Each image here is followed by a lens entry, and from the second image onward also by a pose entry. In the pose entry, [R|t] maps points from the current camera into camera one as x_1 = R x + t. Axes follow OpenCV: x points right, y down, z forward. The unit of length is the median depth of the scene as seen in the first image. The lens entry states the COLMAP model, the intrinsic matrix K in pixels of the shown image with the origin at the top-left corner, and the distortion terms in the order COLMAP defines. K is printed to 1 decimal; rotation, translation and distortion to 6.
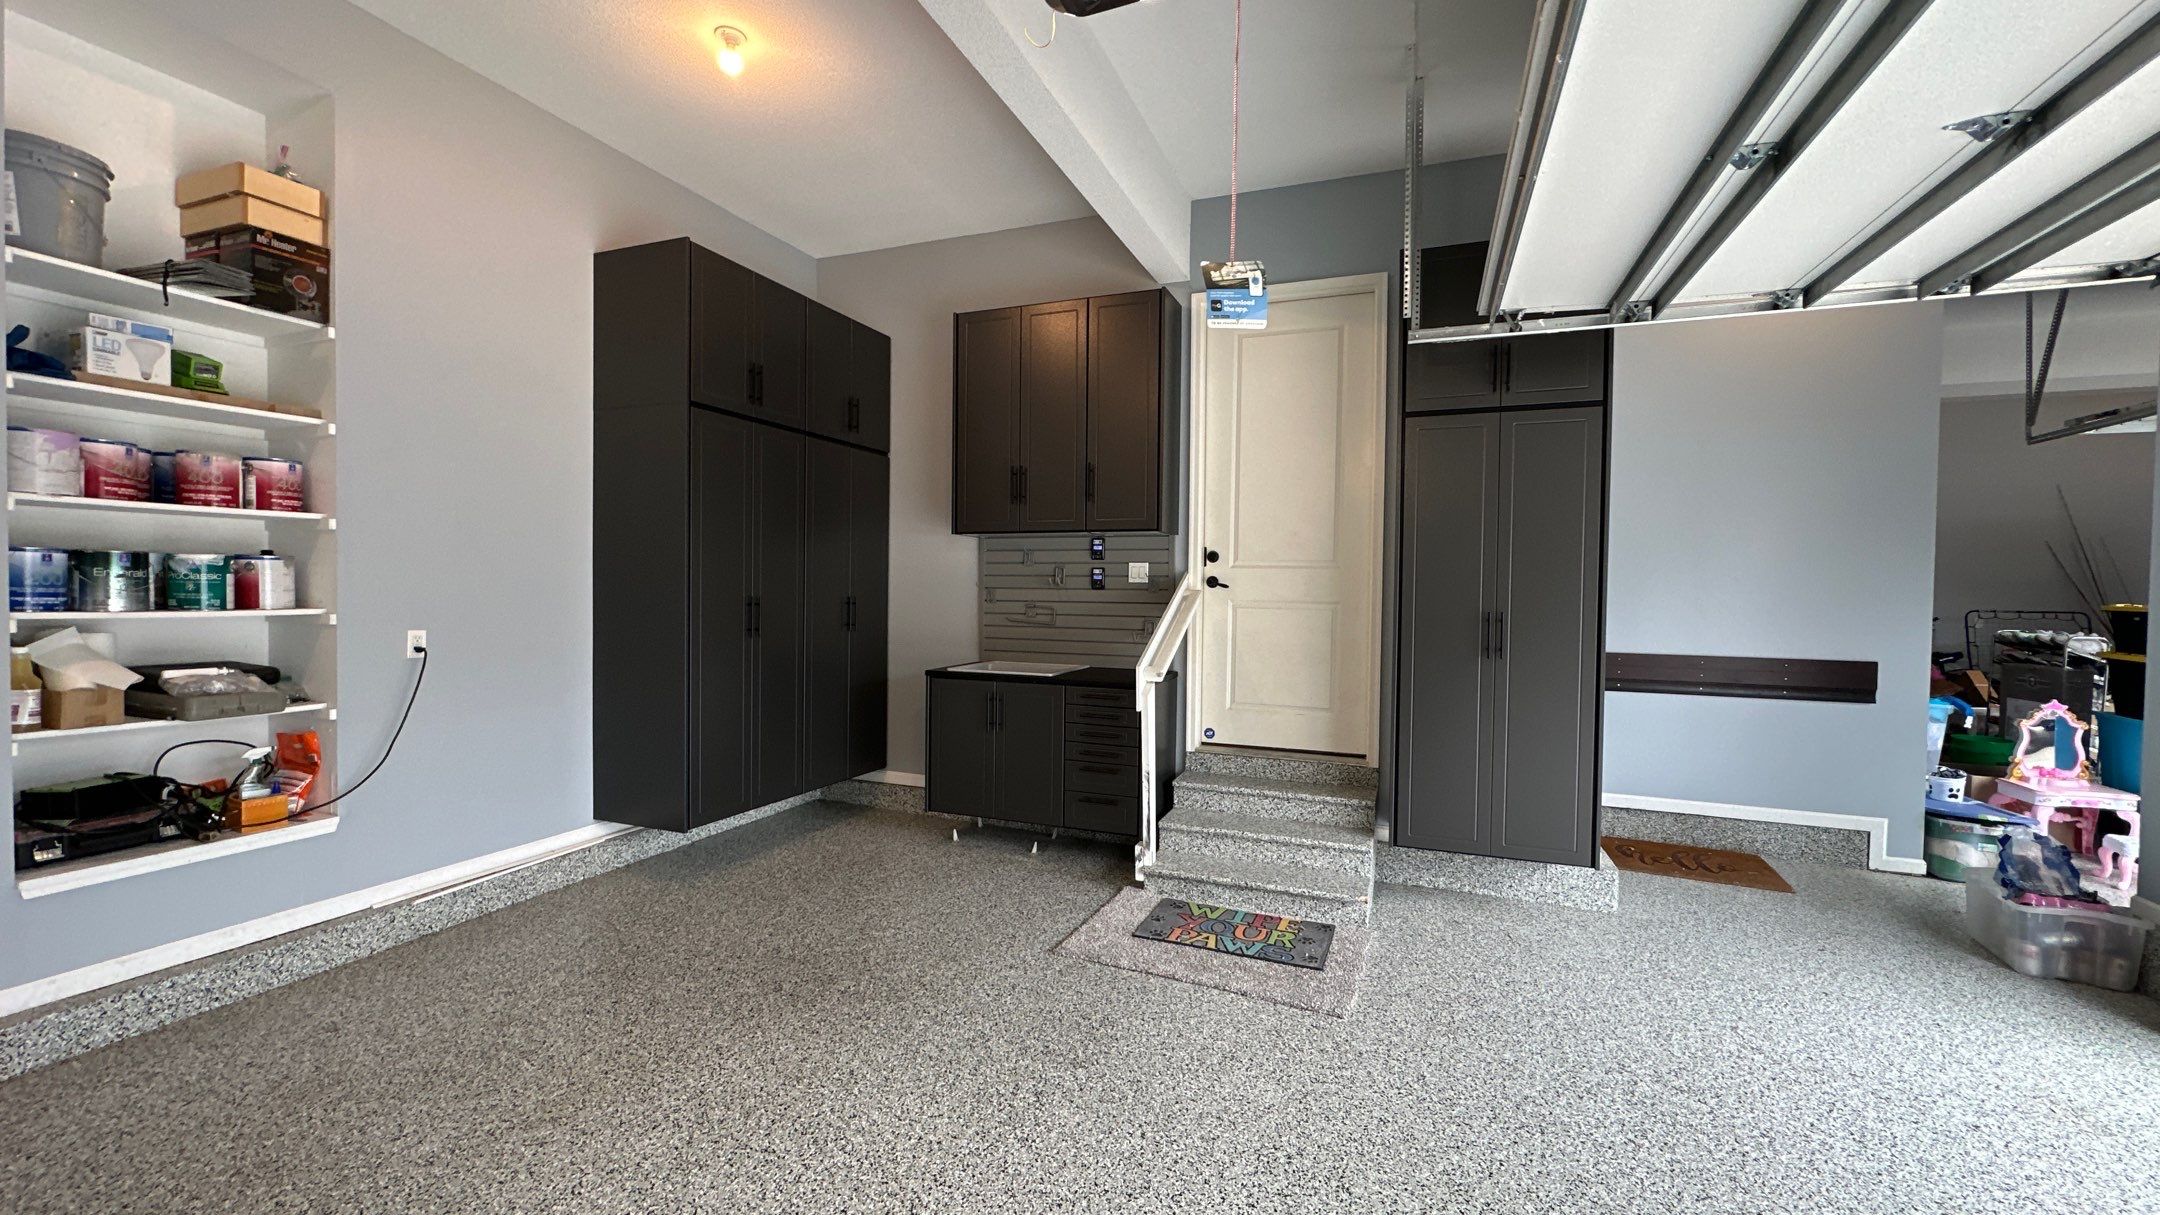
lens RADIAL K [[861.8, 0, 1082.4], [0, 861.8, 608.3], [0, 0, 1]] dist [-0.003658, 0.000212]
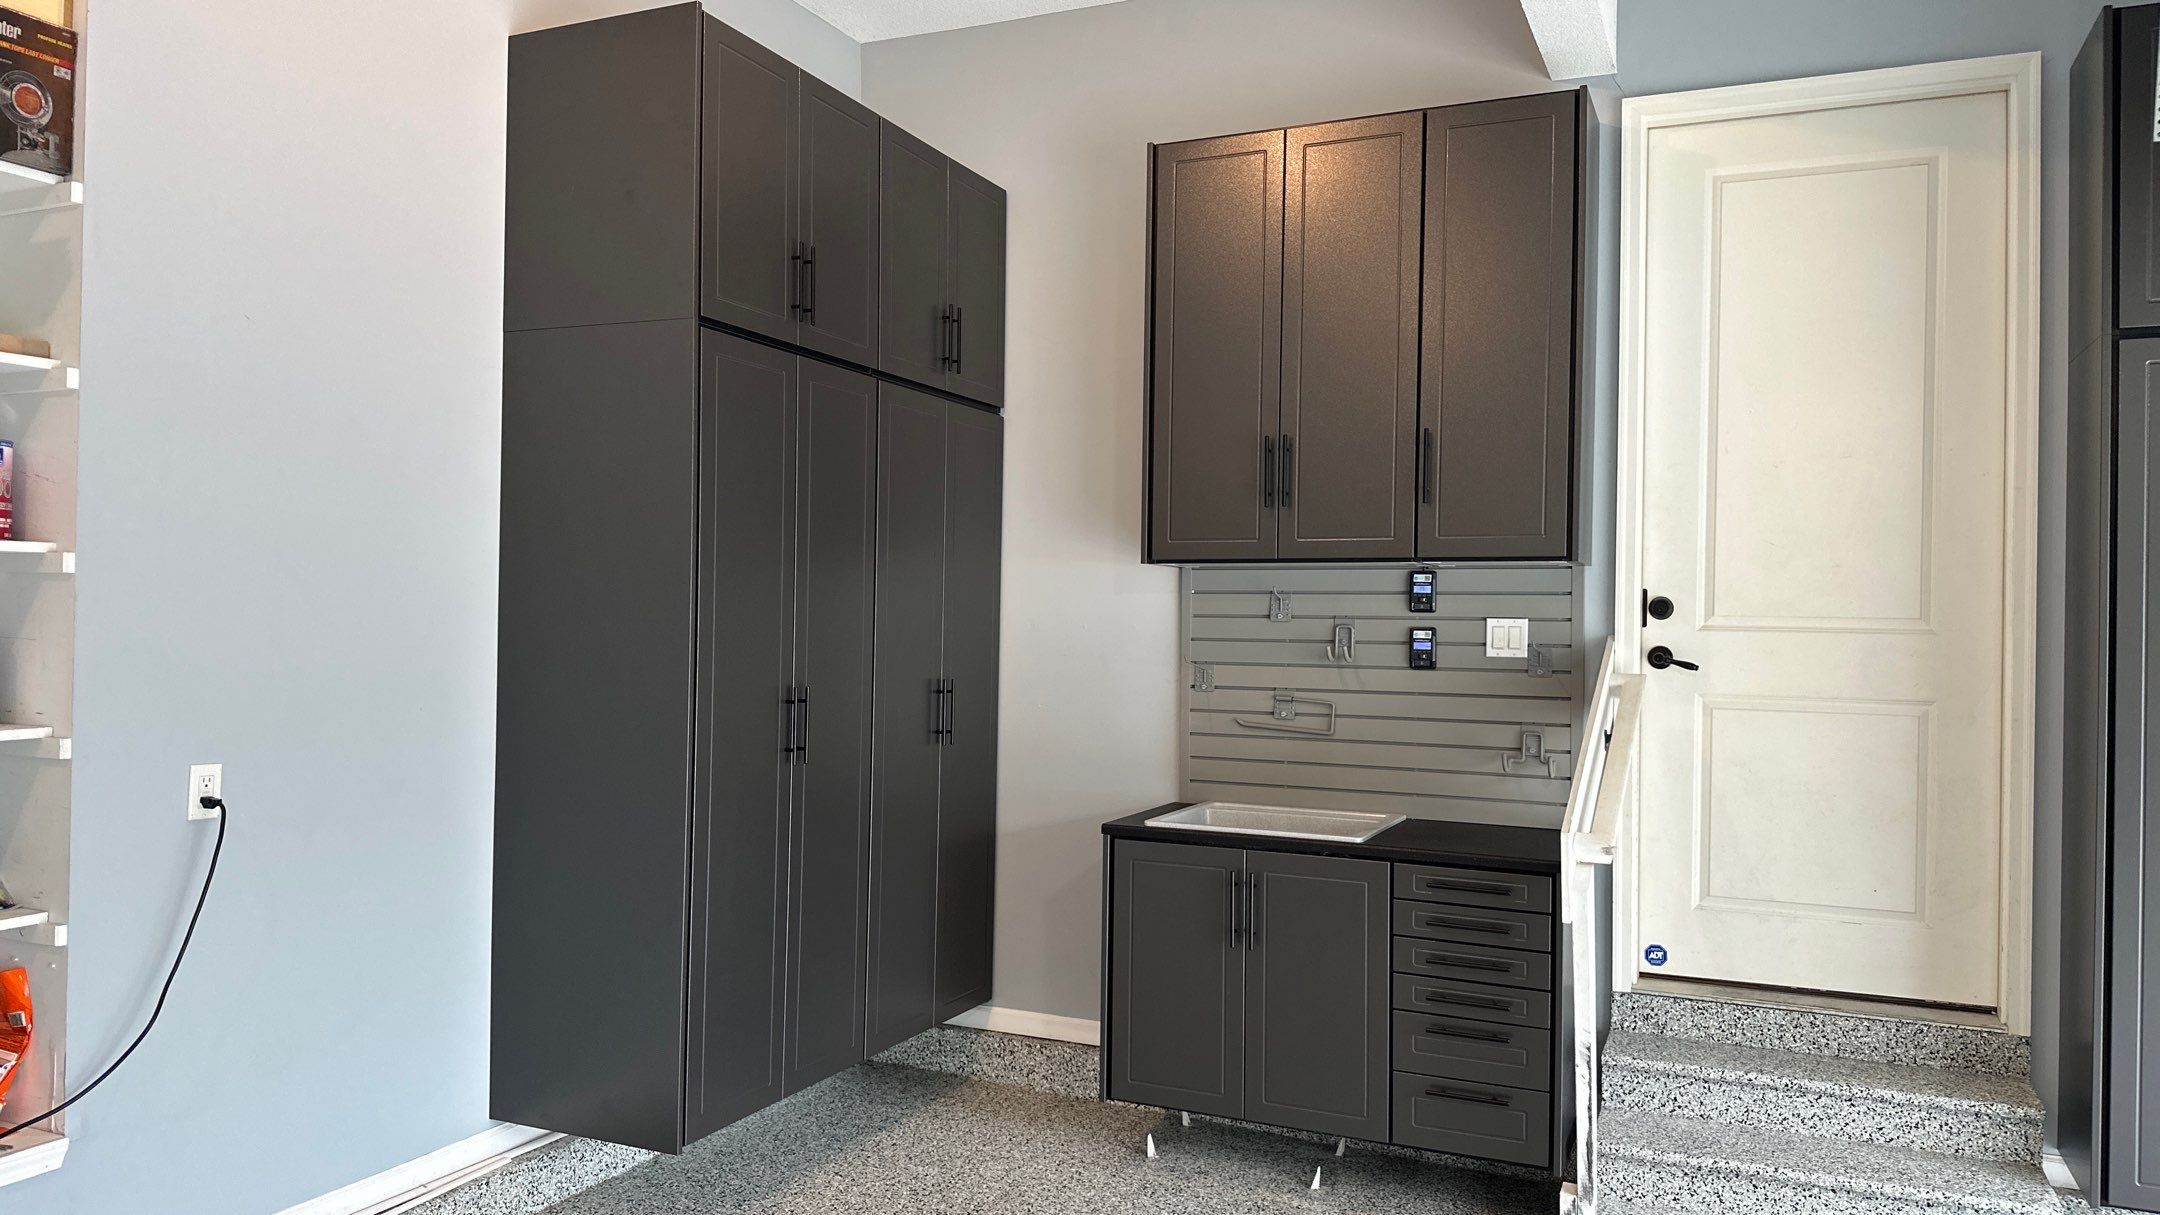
lens RADIAL K [[1509.4, 0, 1077.5], [0, 1509.4, 616.8], [0, 0, 1]] dist [0.087779, -0.134870]
pose [[0.998982, 0.002050, -0.045065, -0.178003], [-0.003306, 0.999608, -0.027817, -0.032818], [0.044991, 0.027937, 0.998597, 0.091174]]
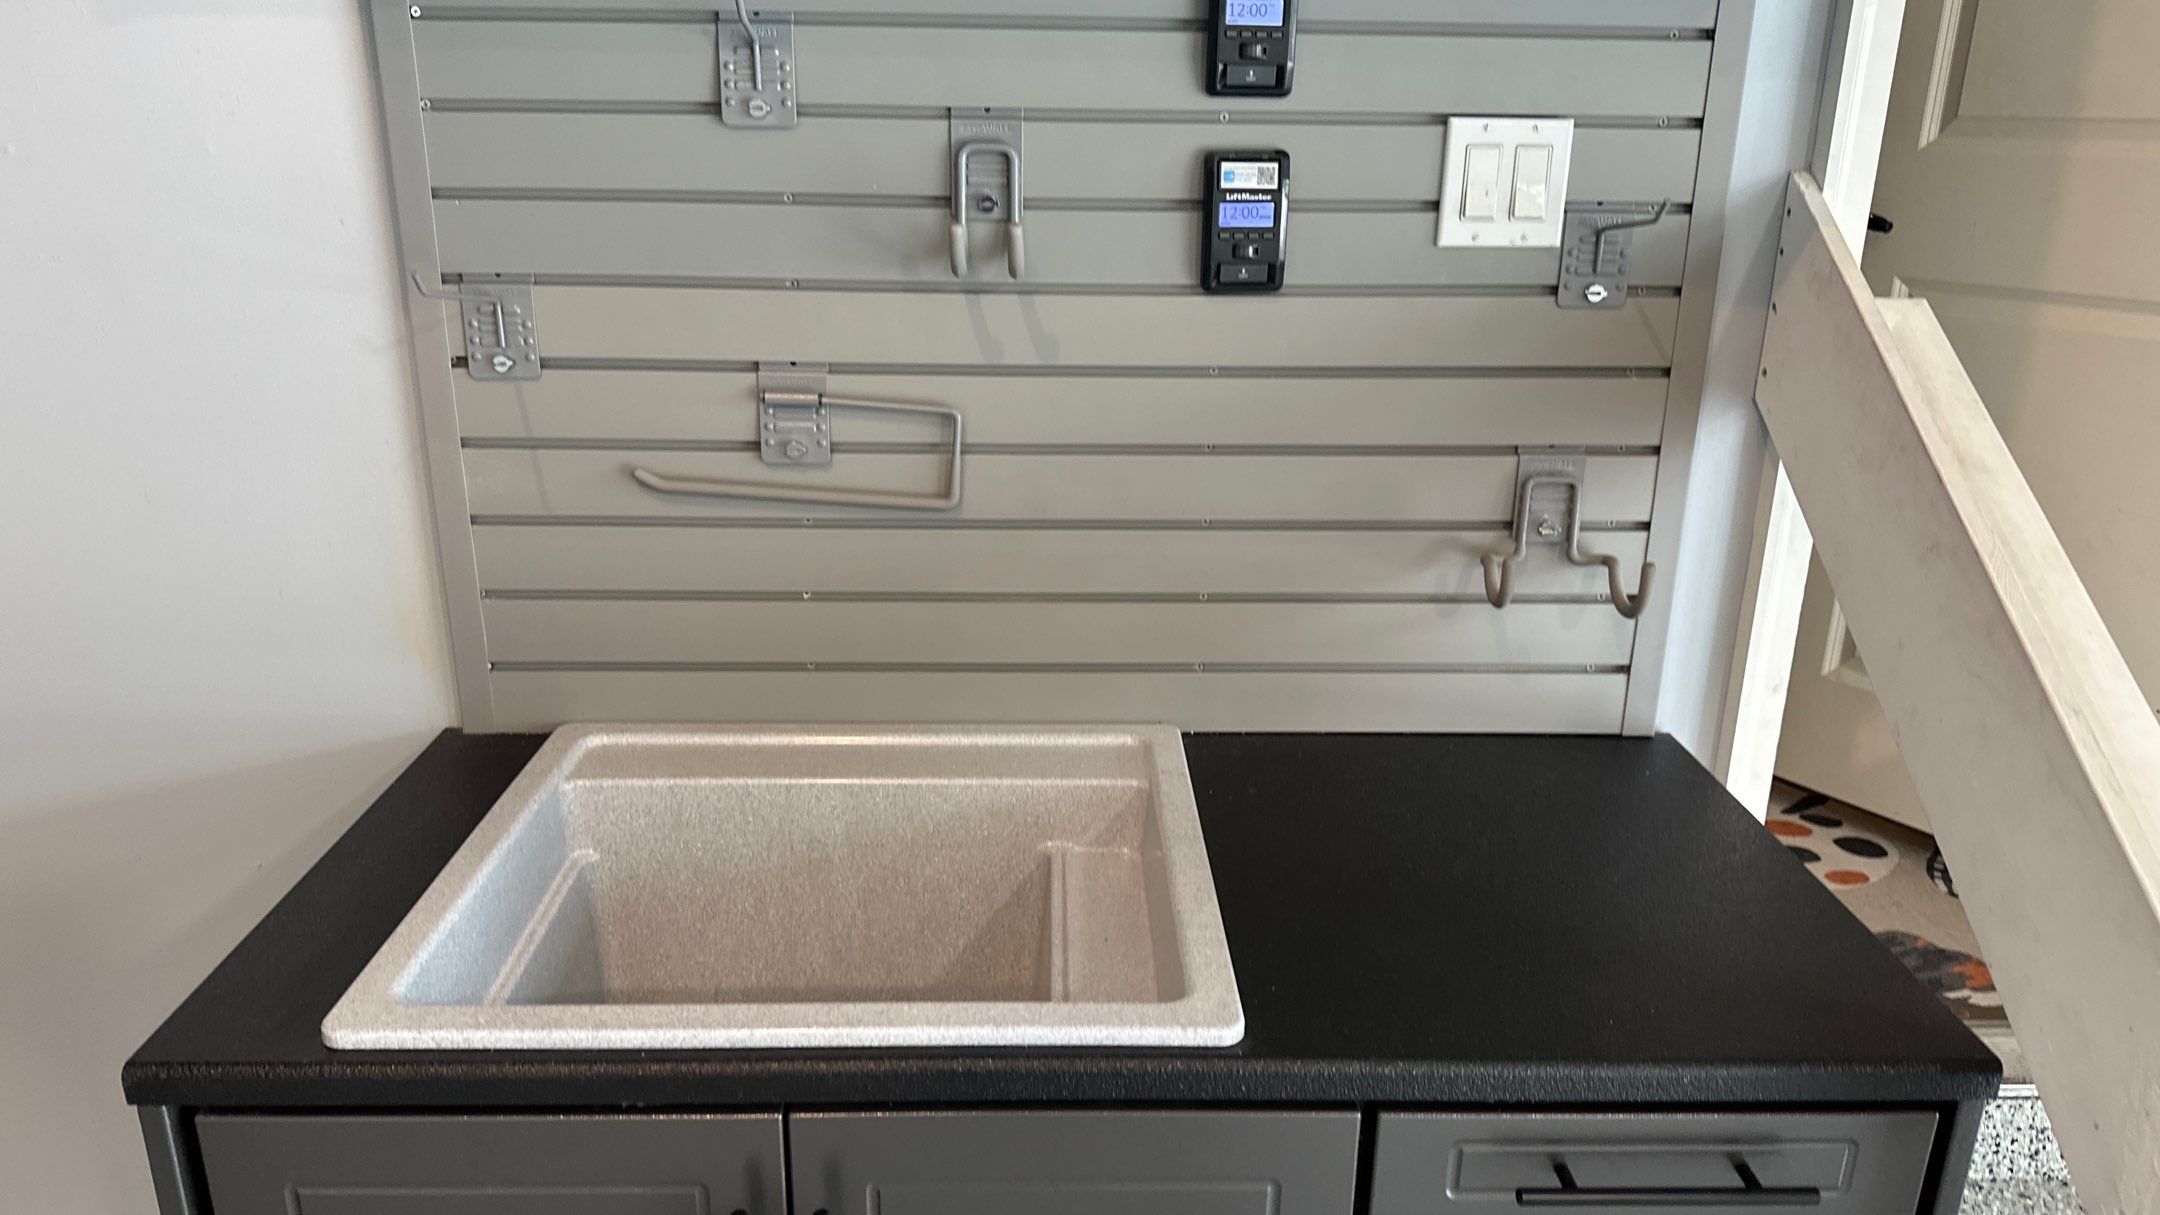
lens RADIAL K [[1442.8, 0, 1080.0], [0, 1442.8, 607.5], [0, 0, 1]] dist [0.113689, -0.192200]
pose [[0.920801, -0.118374, 0.371636, -0.142109], [0.006760, 0.957532, 0.288247, -0.052882], [-0.389974, -0.262906, 0.882497, 0.902967]]
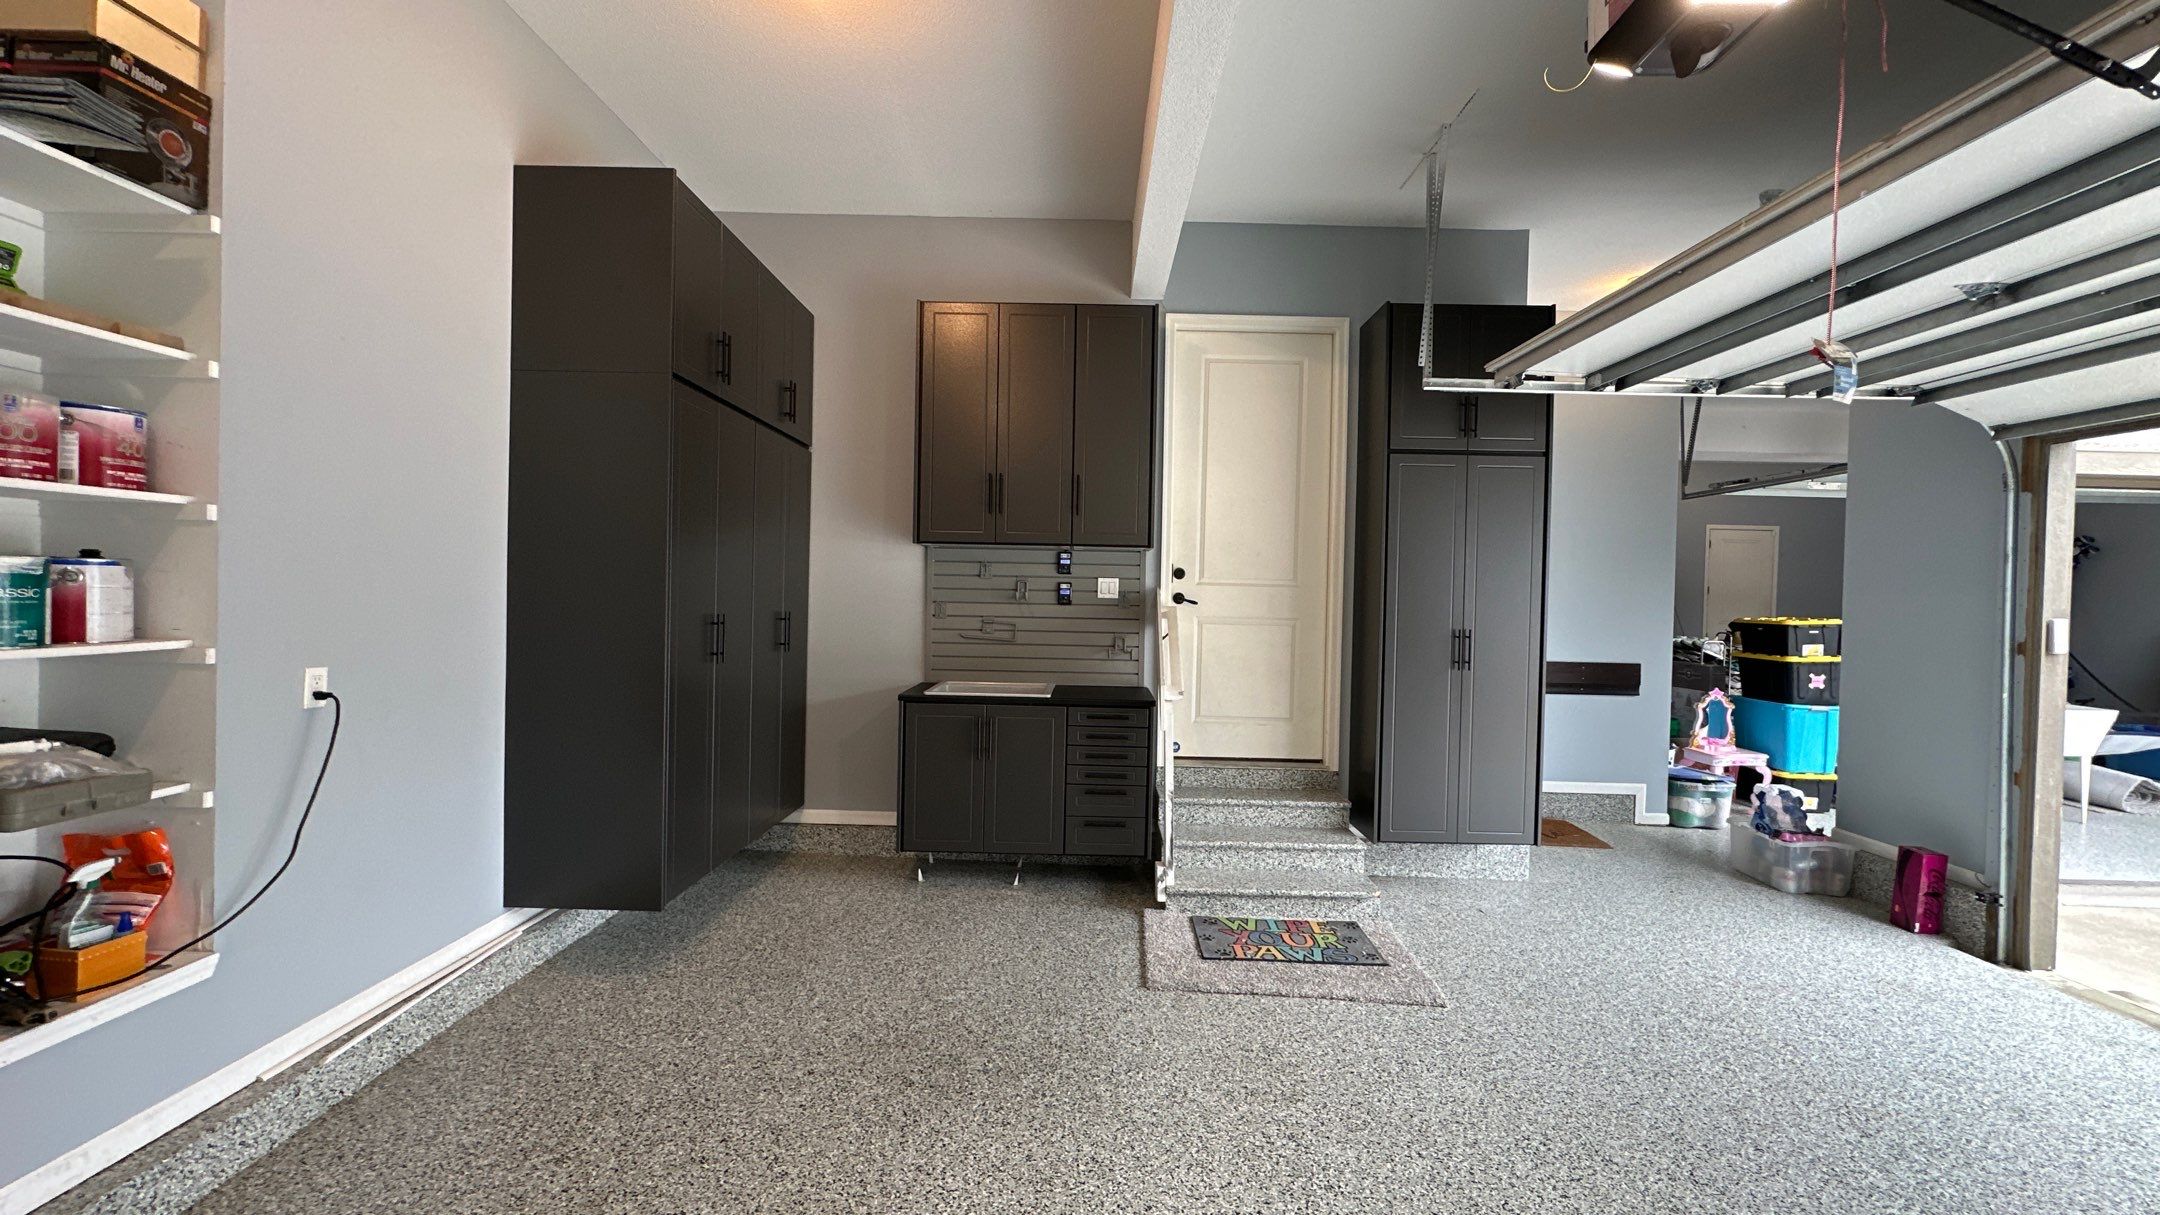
lens RADIAL K [[861.8, 0, 1082.4], [0, 861.8, 608.3], [0, 0, 1]] dist [-0.003658, 0.000212]
pose [[0.932113, 0.002450, 0.362159, -0.375215], [-0.001327, 0.999994, -0.003349, -0.017556], [-0.362165, 0.002641, 0.932110, 0.107627]]
